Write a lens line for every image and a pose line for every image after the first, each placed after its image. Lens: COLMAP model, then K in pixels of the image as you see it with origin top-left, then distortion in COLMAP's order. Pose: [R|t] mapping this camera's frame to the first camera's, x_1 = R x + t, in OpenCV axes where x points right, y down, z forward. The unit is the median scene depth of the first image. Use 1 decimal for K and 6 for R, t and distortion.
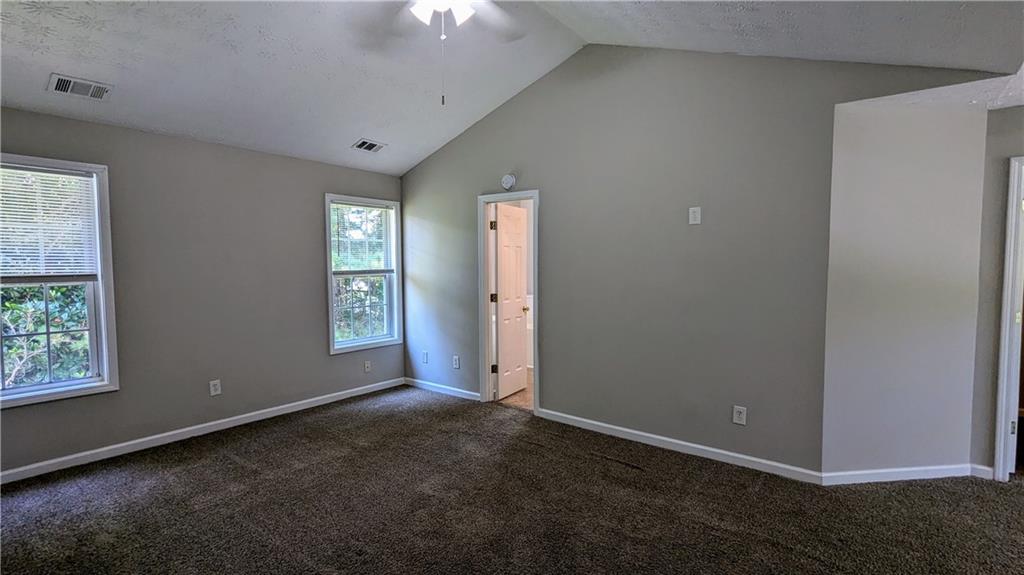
lens RADIAL K [[488.3, 0, 515.5], [0, 488.3, 291.5], [0, 0, 1]] dist [-0.000702, 0.000253]
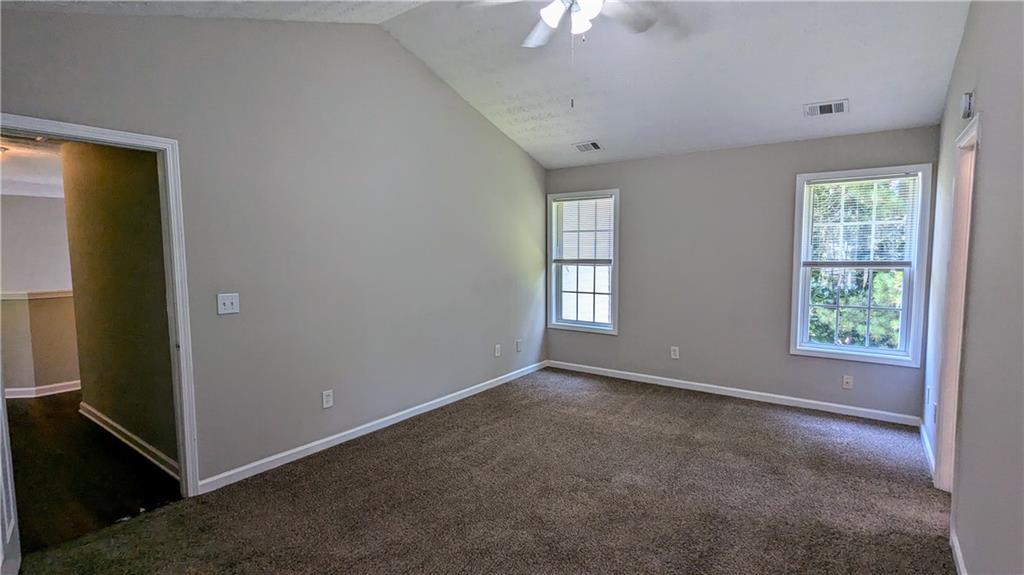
lens RADIAL K [[488.3, 0, 515.5], [0, 488.3, 291.5], [0, 0, 1]] dist [-0.000702, 0.000253]
pose [[0.019969, 0.086471, -0.996054, 0.583304], [-0.053679, 0.994909, 0.085295, -0.040834], [0.998359, 0.051764, 0.024509, 0.537539]]
